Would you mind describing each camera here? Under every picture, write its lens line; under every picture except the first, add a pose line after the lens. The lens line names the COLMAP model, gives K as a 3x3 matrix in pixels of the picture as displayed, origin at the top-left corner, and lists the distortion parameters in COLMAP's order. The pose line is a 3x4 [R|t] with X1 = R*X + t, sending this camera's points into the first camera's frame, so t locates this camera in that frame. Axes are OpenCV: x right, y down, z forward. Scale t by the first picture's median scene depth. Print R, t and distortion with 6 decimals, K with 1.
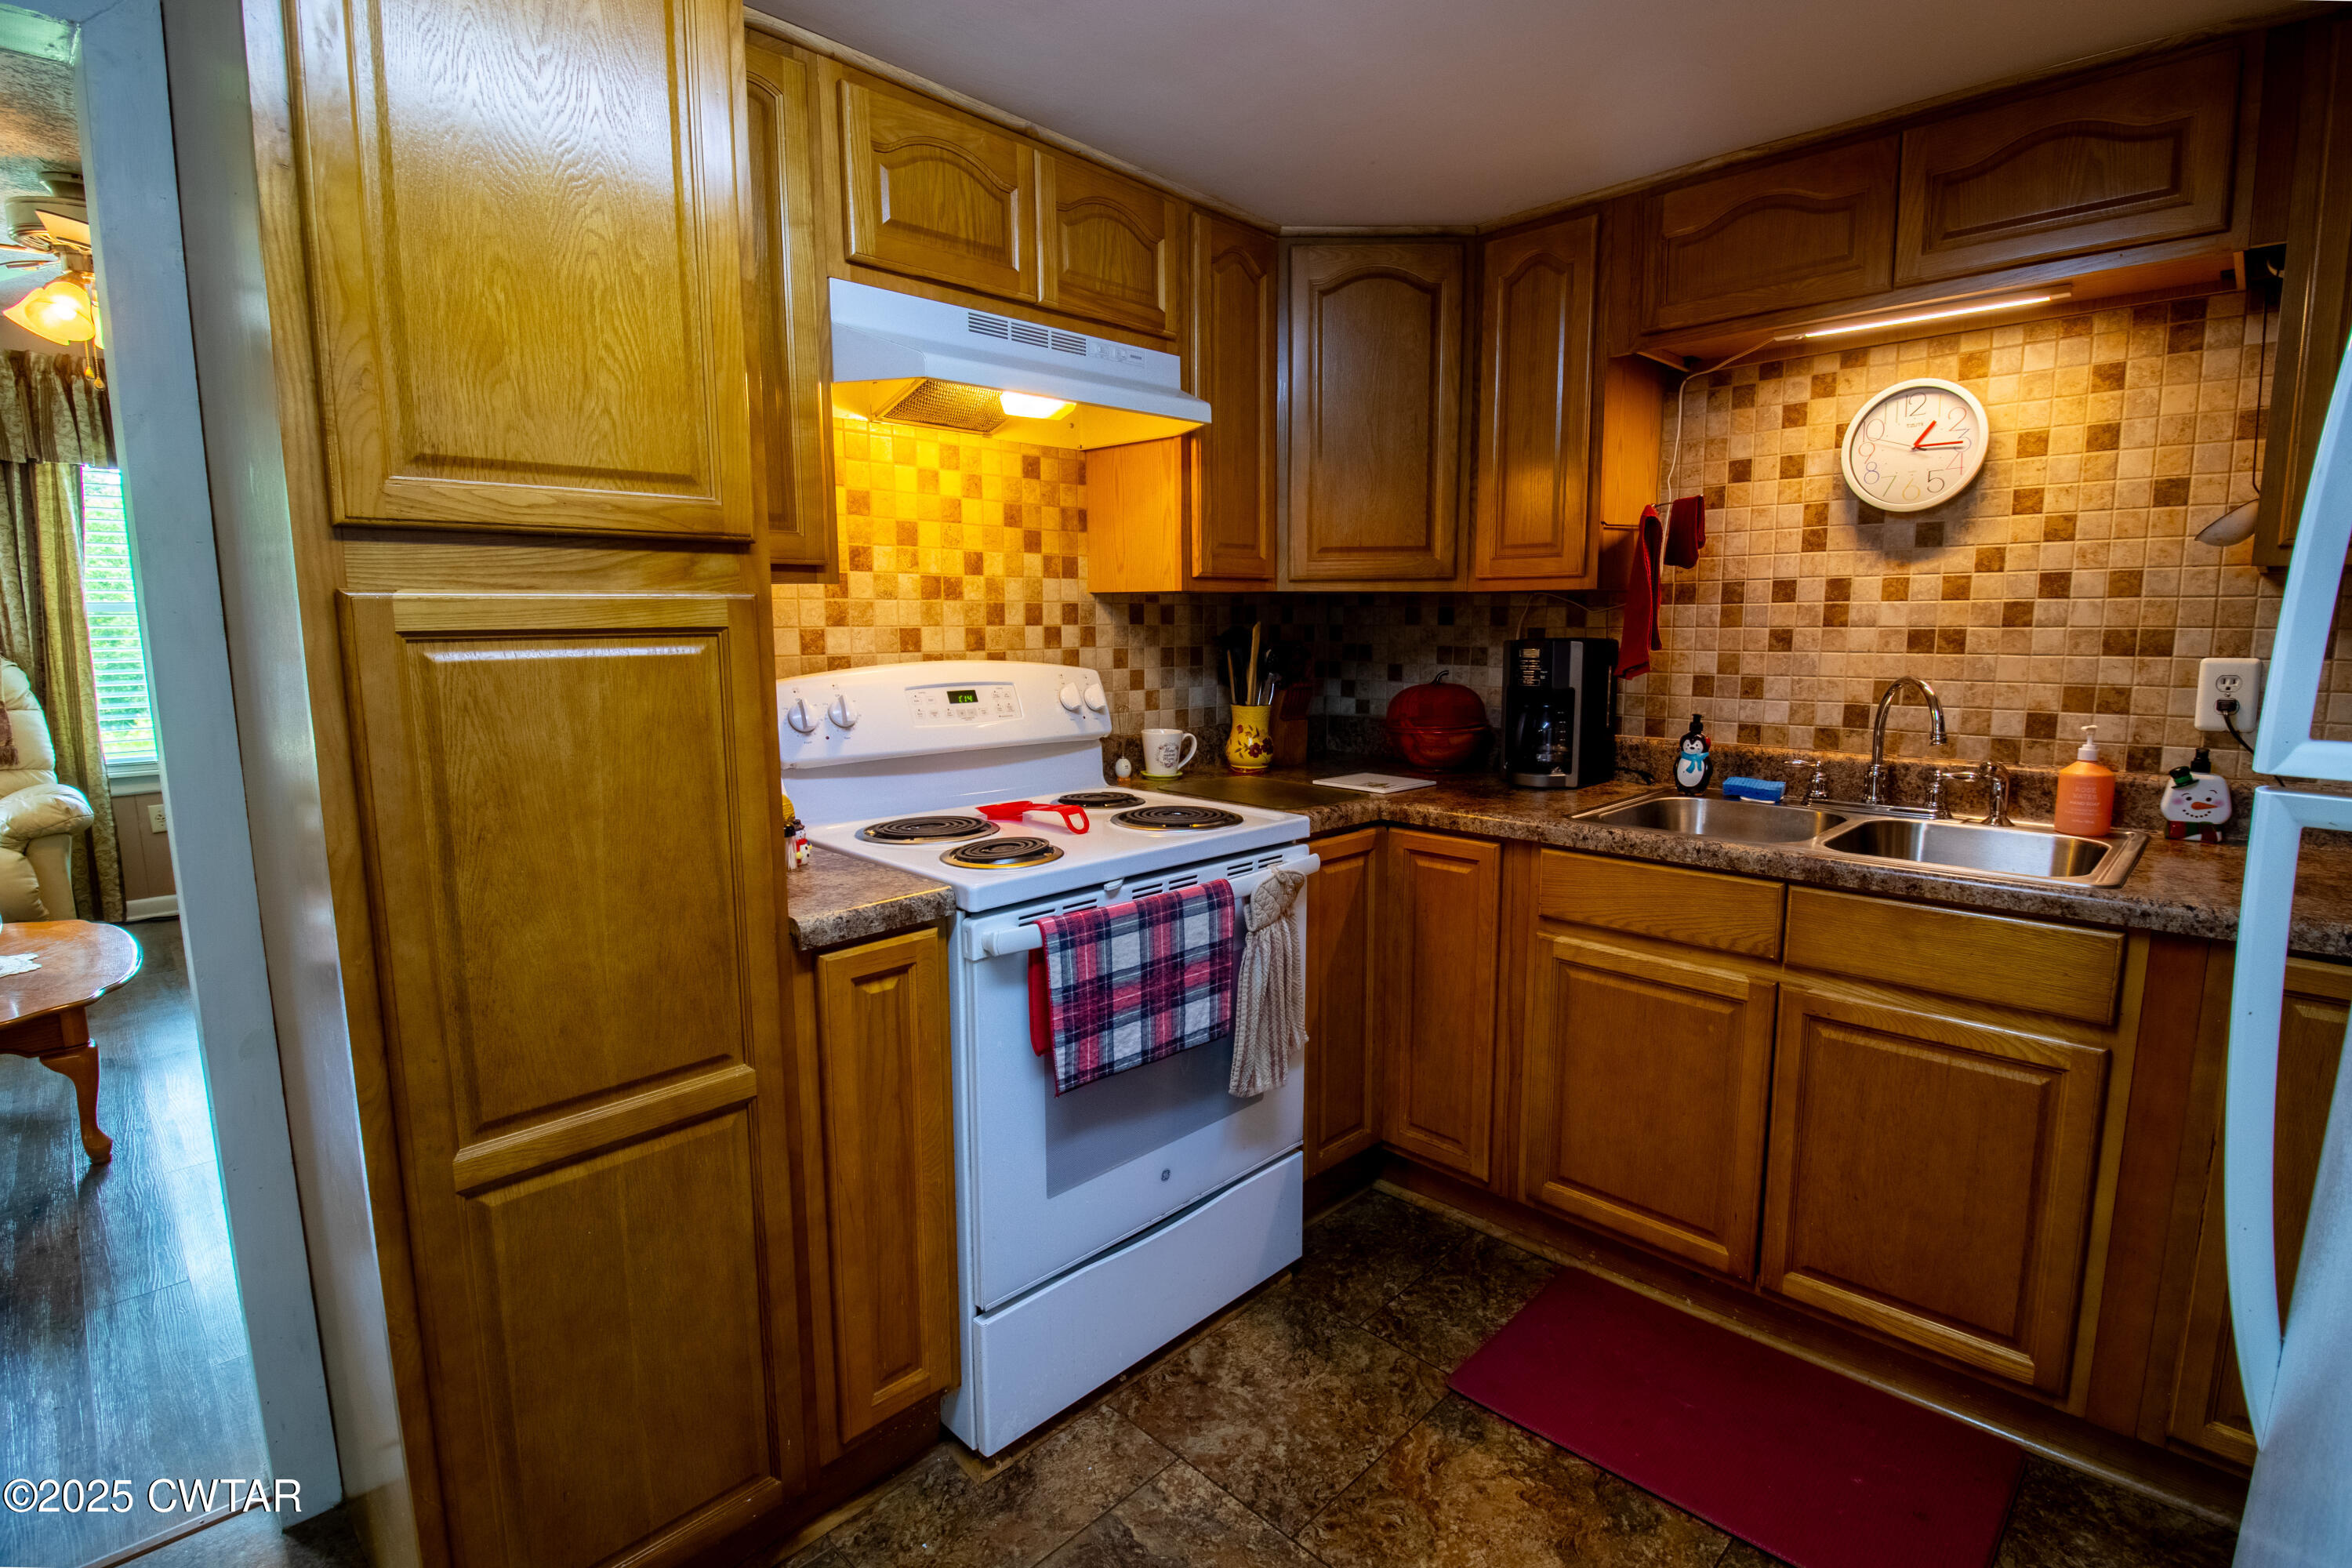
lens RADIAL K [[1115.9, 0, 1196.3], [0, 1115.9, 785.1], [0, 0, 1]] dist [-0.015890, -0.006606]
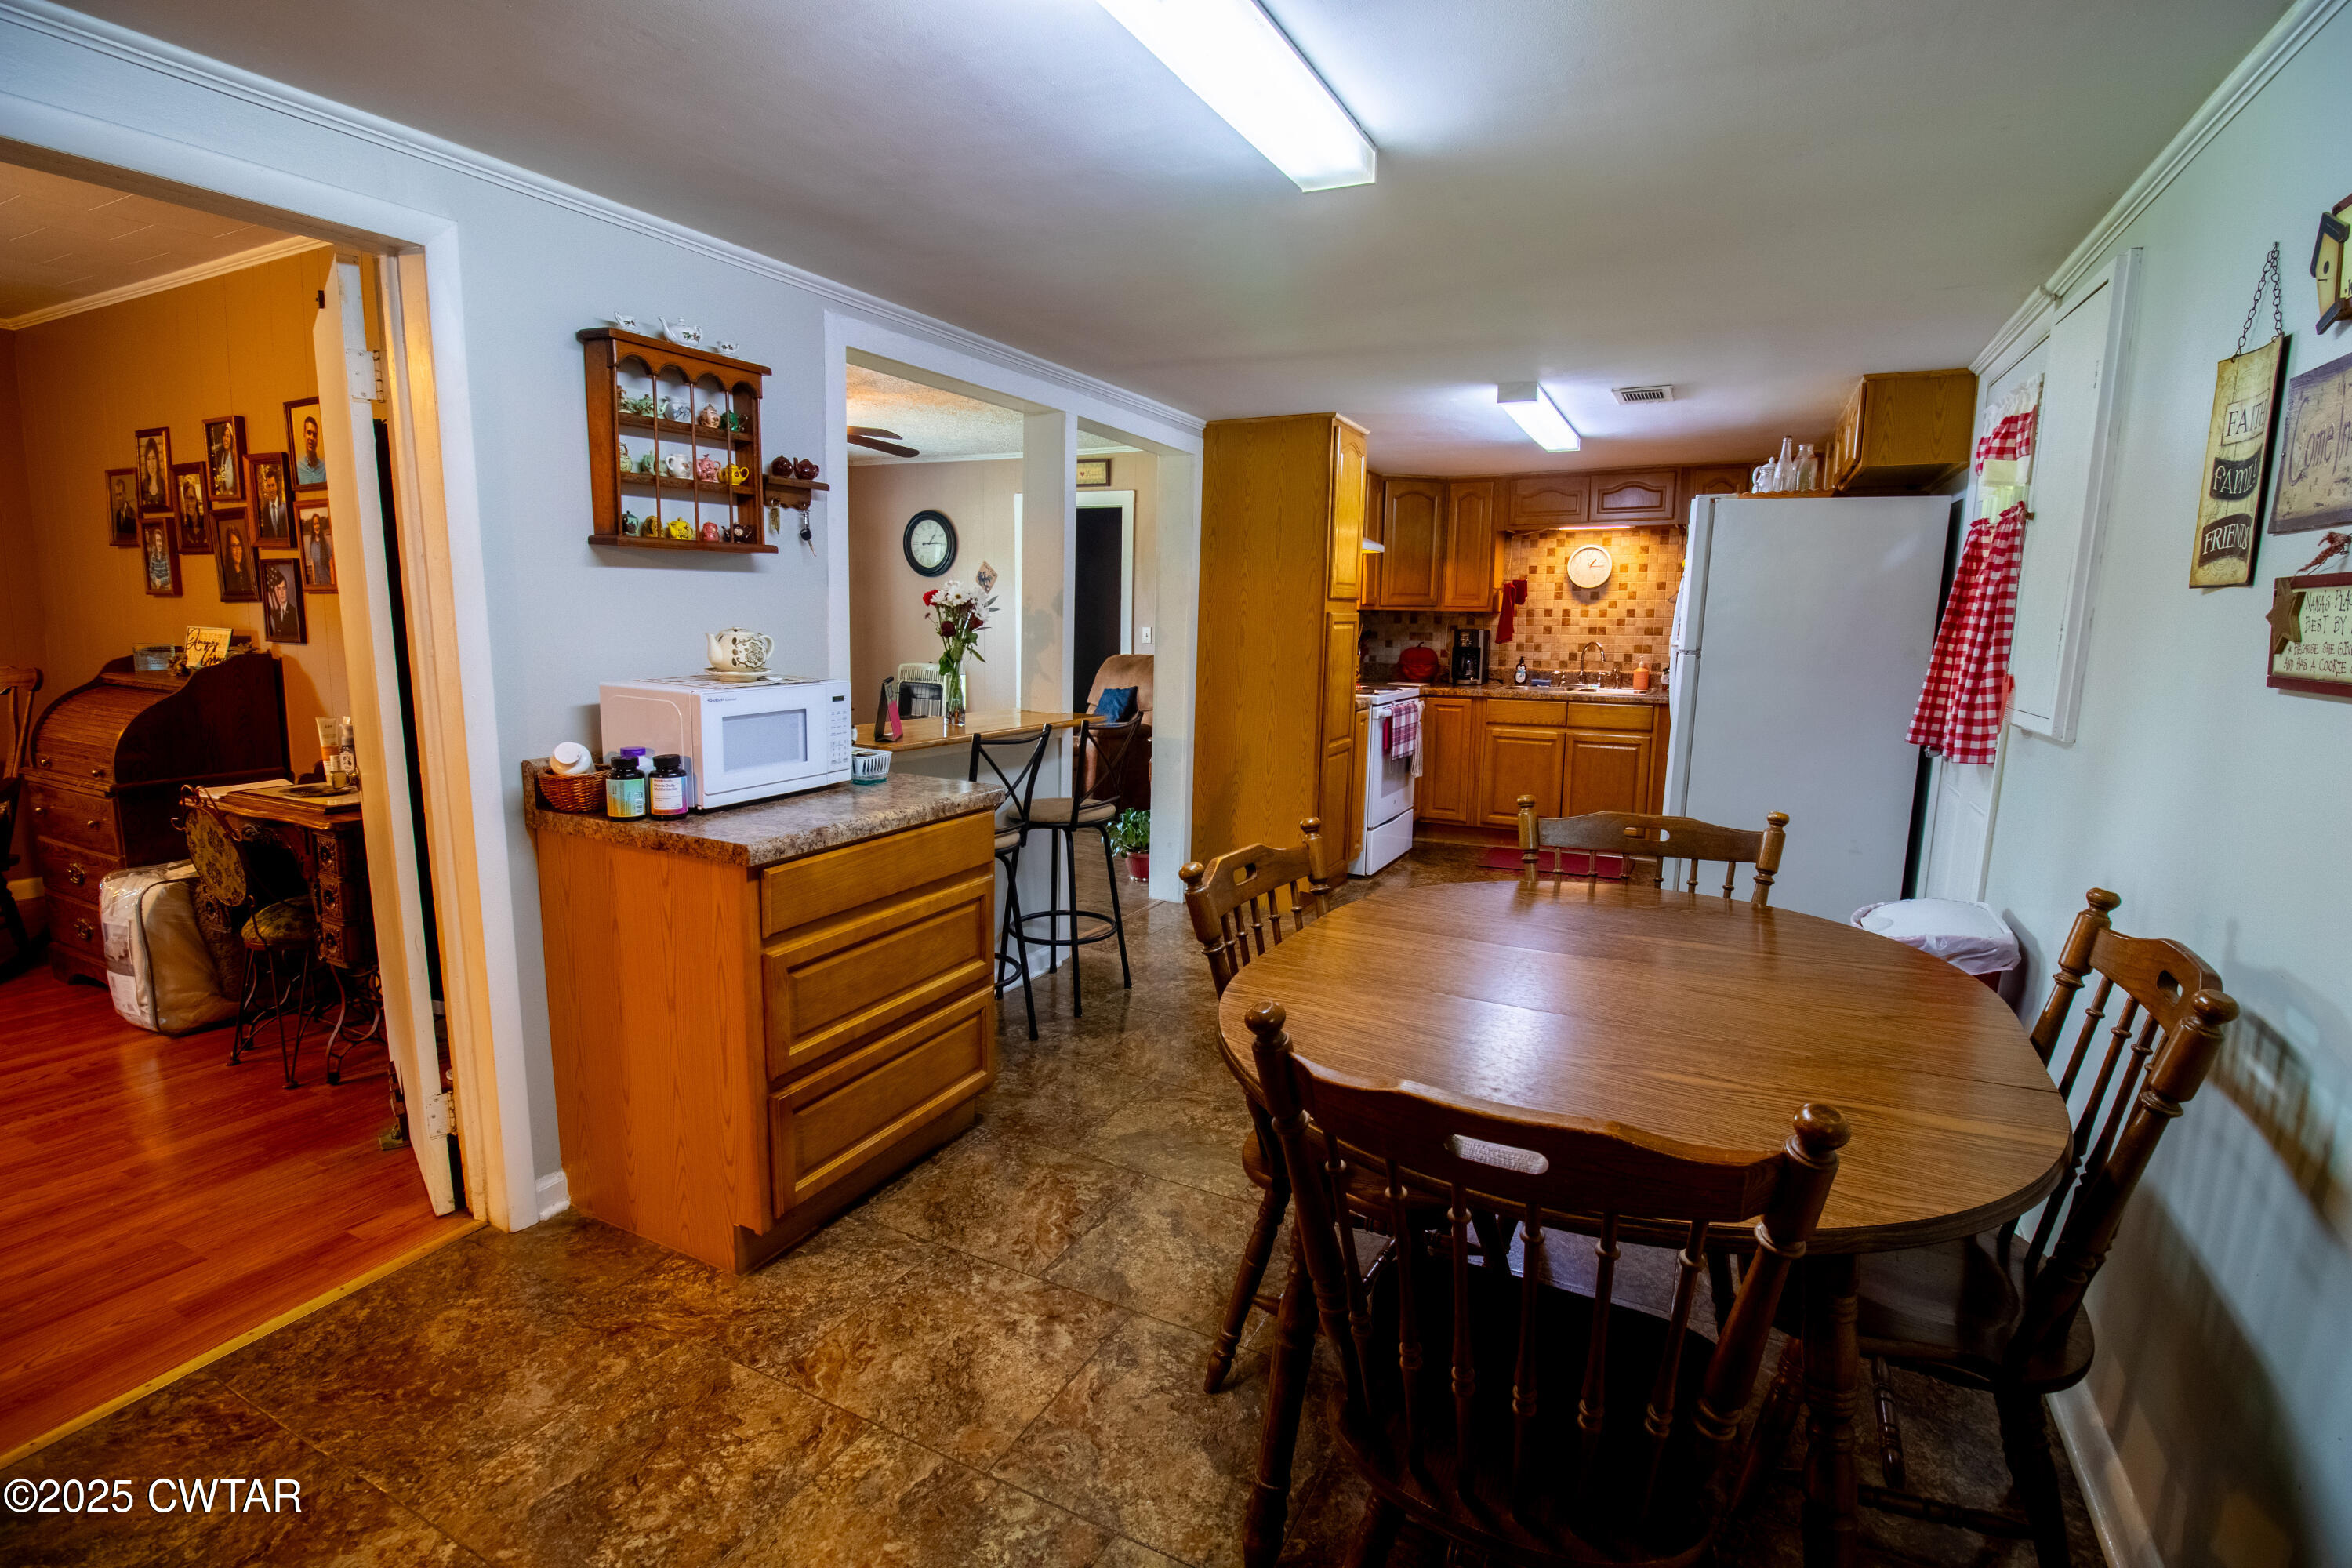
lens RADIAL K [[1115.9, 0, 1192.0], [0, 1115.9, 789.6], [0, 0, 1]] dist [-0.015890, -0.006606]
pose [[0.950439, -0.032729, 0.309183, -1.326549], [0.030986, 0.999464, 0.010550, 0.235039], [-0.309362, -0.000447, 0.950944, -1.536674]]
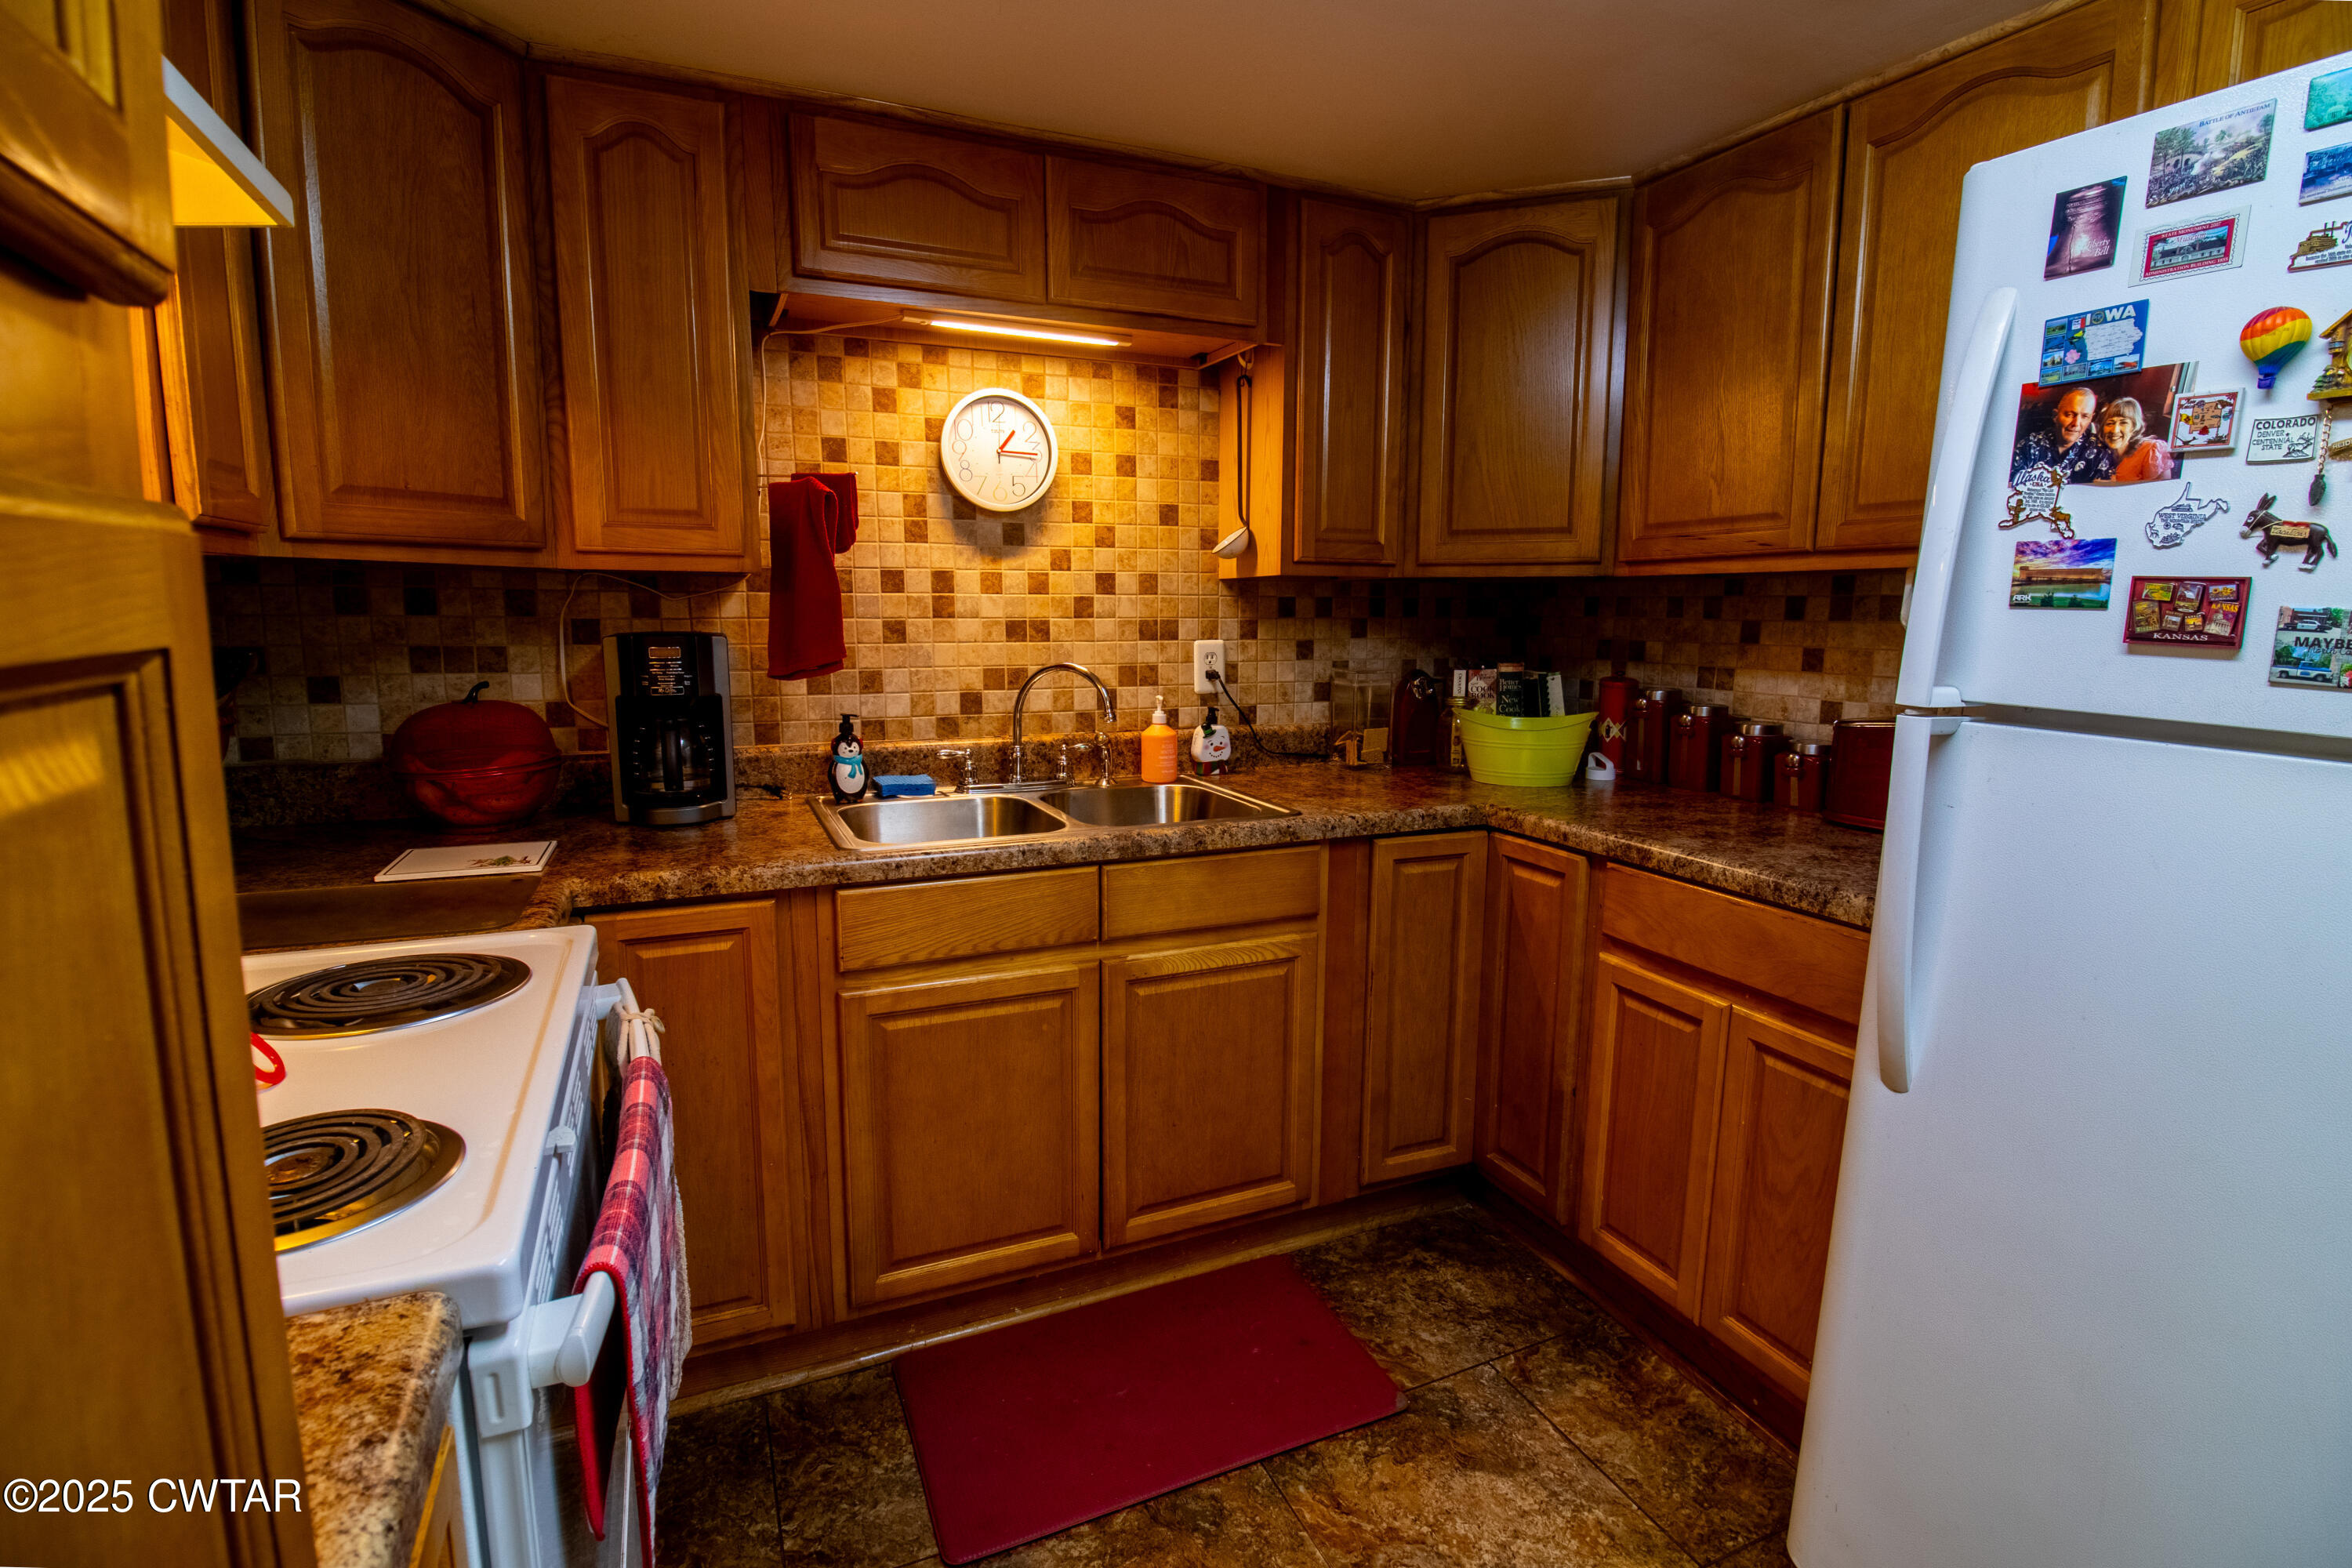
lens RADIAL K [[1115.9, 0, 1200.0], [0, 1115.9, 785.4], [0, 0, 1]] dist [-0.015890, -0.006606]
pose [[0.354100, -0.136539, 0.925186, -0.327741], [0.127292, 0.987115, 0.096959, -0.062420], [-0.926504, 0.083435, 0.366918, 0.435047]]
